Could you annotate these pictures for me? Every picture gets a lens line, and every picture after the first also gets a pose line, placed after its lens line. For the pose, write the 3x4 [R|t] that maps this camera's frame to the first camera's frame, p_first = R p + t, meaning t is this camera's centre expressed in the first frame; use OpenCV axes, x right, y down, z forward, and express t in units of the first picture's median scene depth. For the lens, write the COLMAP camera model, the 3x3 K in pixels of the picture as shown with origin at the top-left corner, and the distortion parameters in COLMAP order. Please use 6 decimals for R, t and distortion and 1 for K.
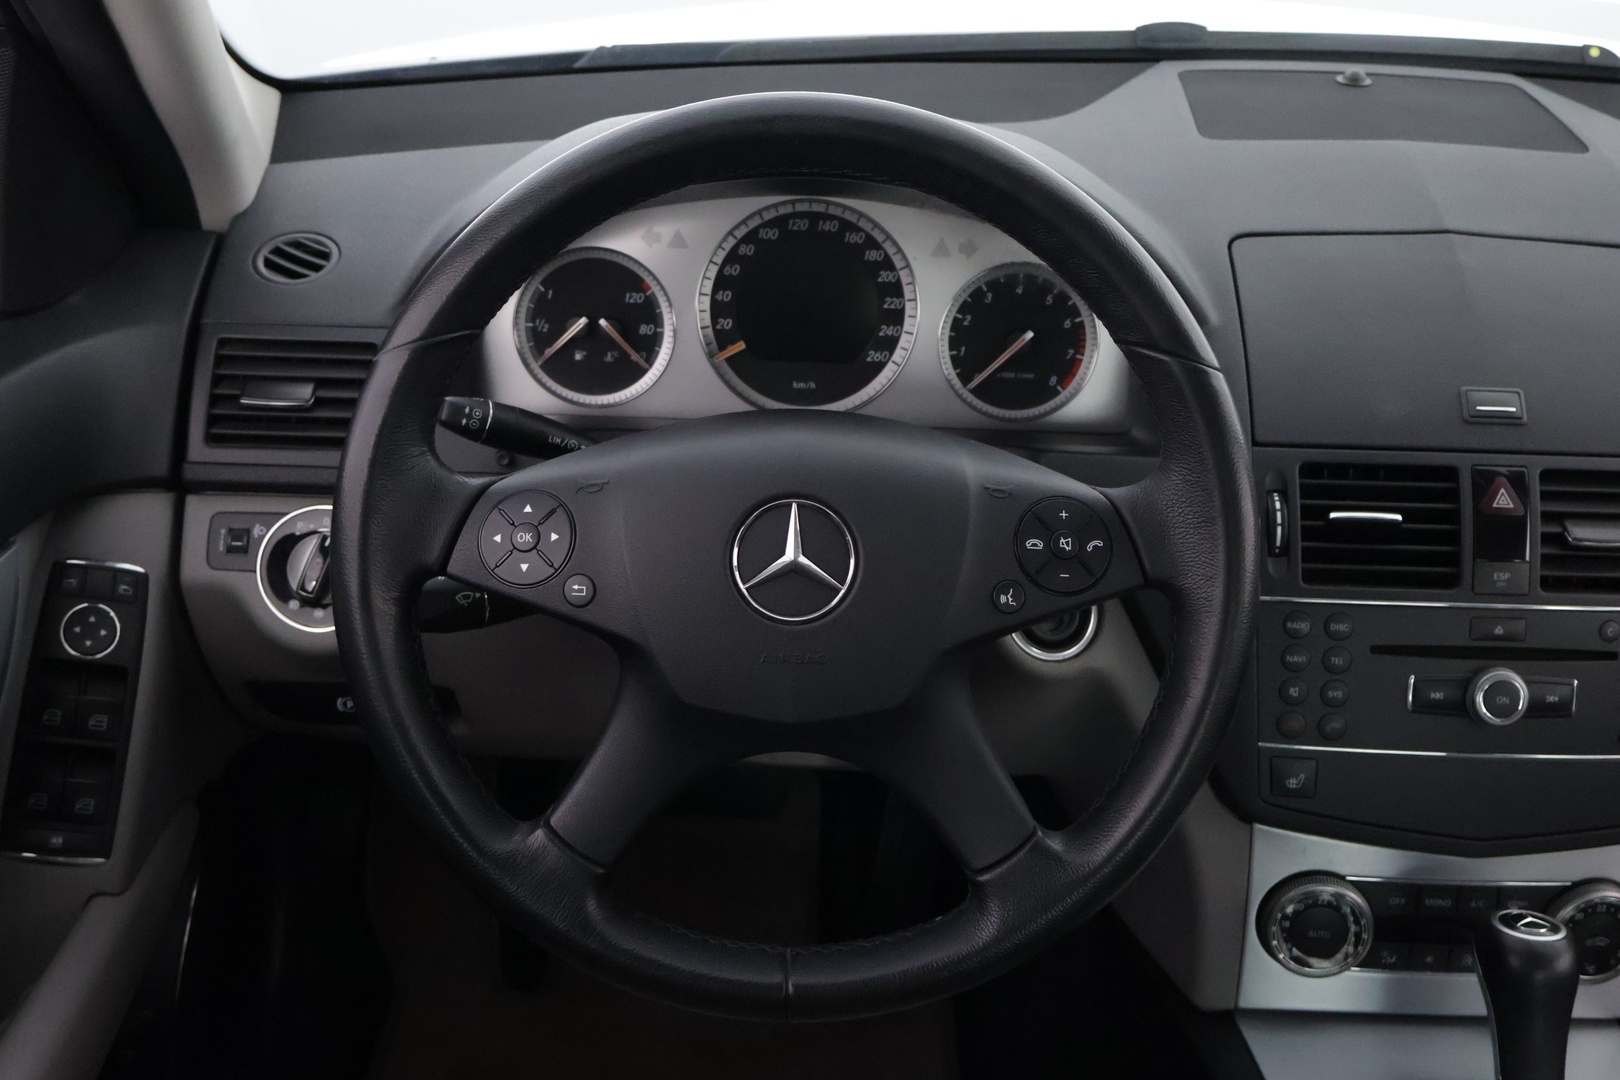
lens RADIAL K [[1815.3, 0, 806.8], [0, 1815.3, 536.3], [0, 0, 1]] dist [0.005556, 0.000000]
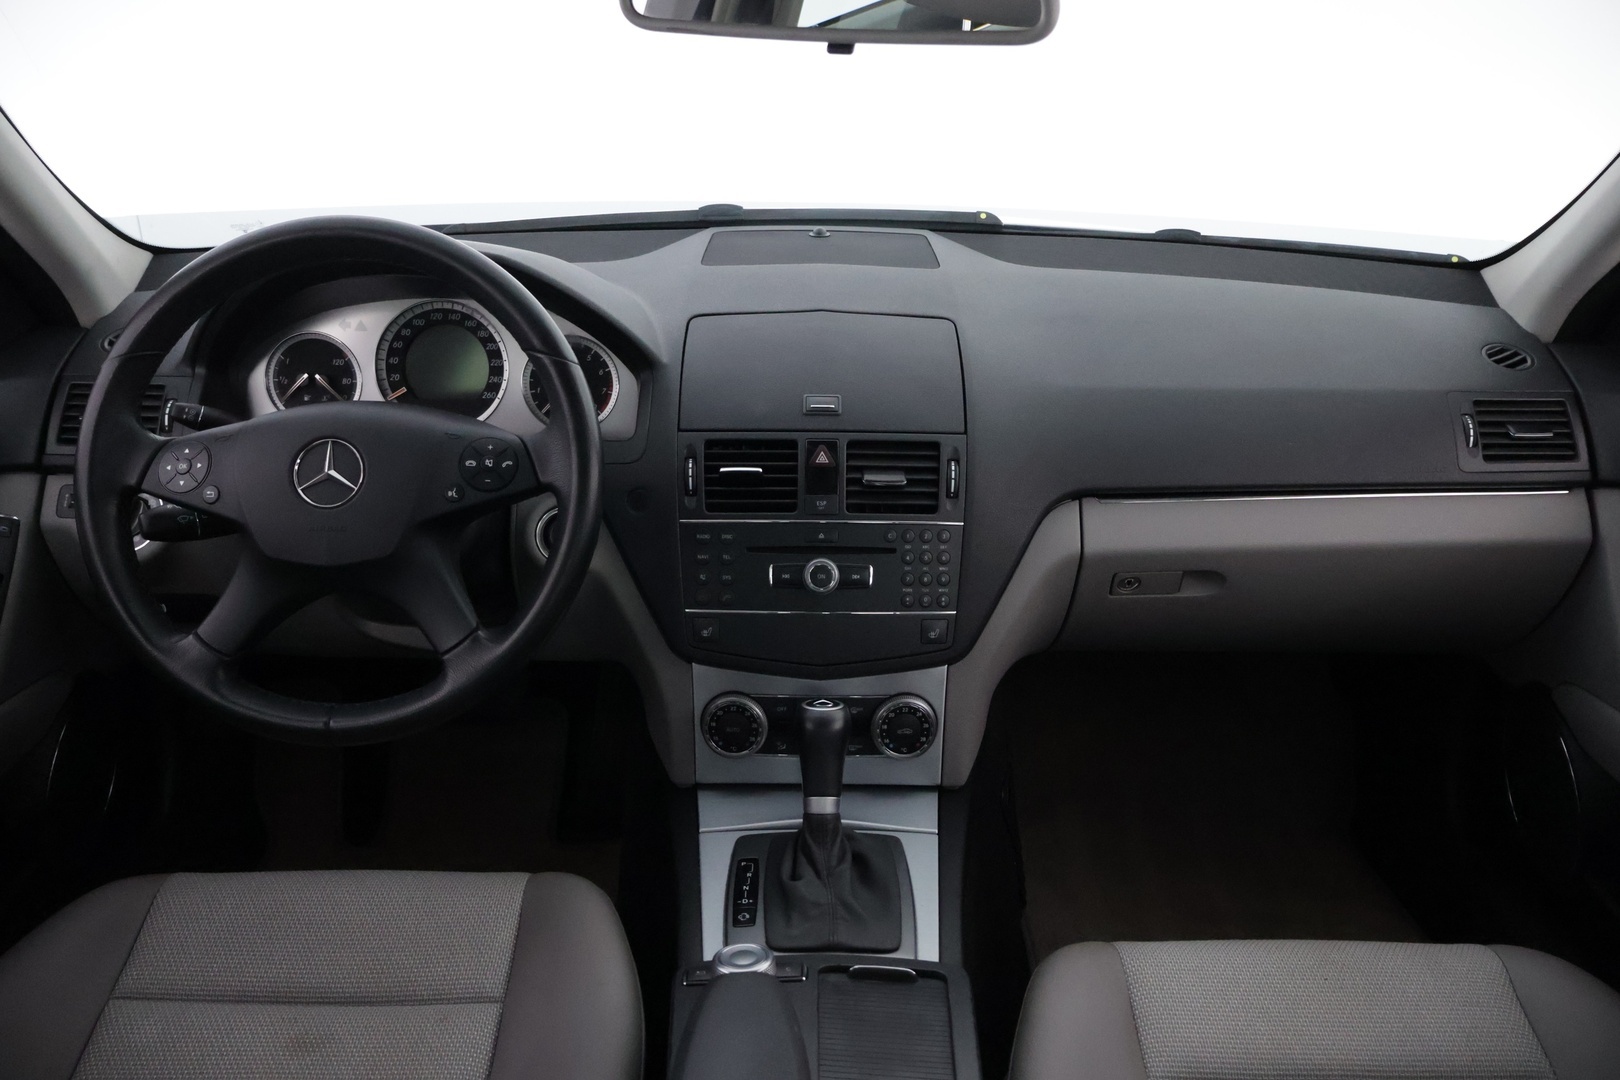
lens RADIAL K [[1362.8, 0, 798.9], [0, 1362.8, 545.2], [0, 0, 1]] dist [0.005760, -0.006549]
pose [[0.999610, -0.020920, -0.018492, 0.380060], [0.019281, 0.996219, -0.084715, 0.164068], [0.020194, 0.084325, 0.996234, -0.241631]]
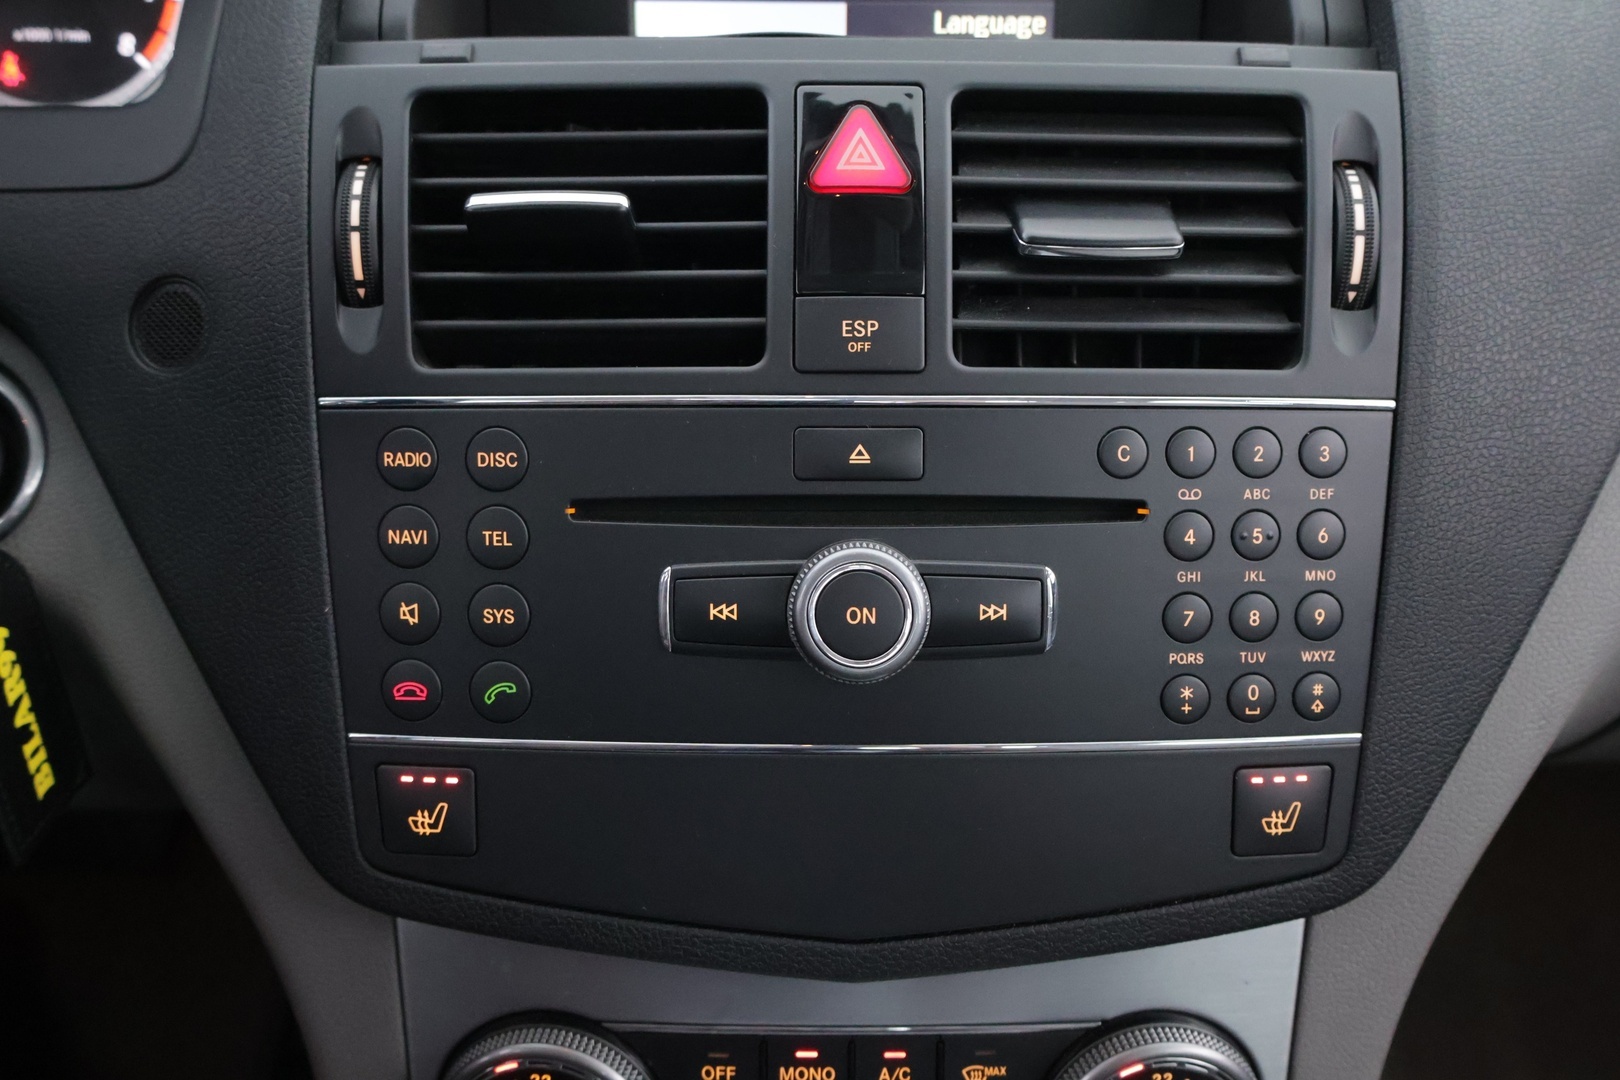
lens RADIAL K [[1579.0, 0, 801.4], [0, 1579.0, 541.9], [0, 0, 1]] dist [0.020563, 0.000000]
pose [[0.999541, -0.026436, -0.014793, 0.369028], [0.026051, 0.999333, -0.025602, 0.080616], [0.015460, 0.025204, 0.999563, 0.620622]]
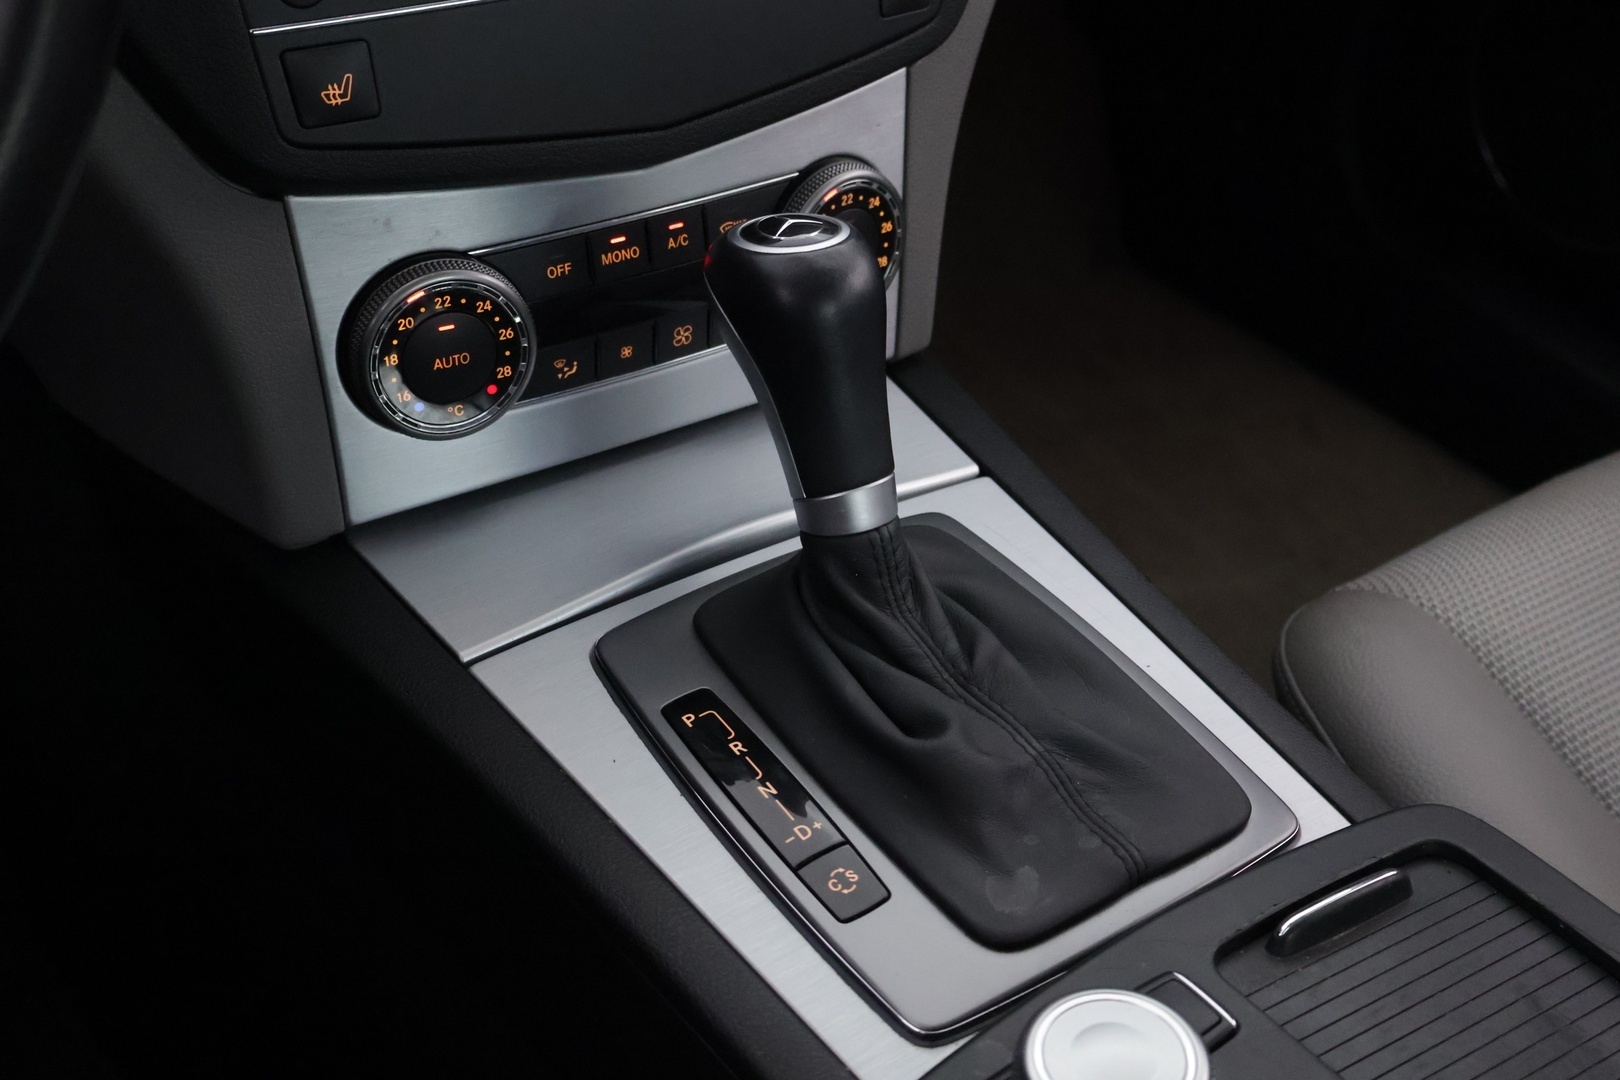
lens RADIAL K [[1815.3, 0, 804.1], [0, 1815.3, 549.5], [0, 0, 1]] dist [0.005556, 0.000000]
pose [[0.836363, -0.321933, 0.443685, 0.105518], [0.193329, 0.930604, 0.310805, 0.122077], [-0.512953, -0.174169, 0.840562, 0.466910]]
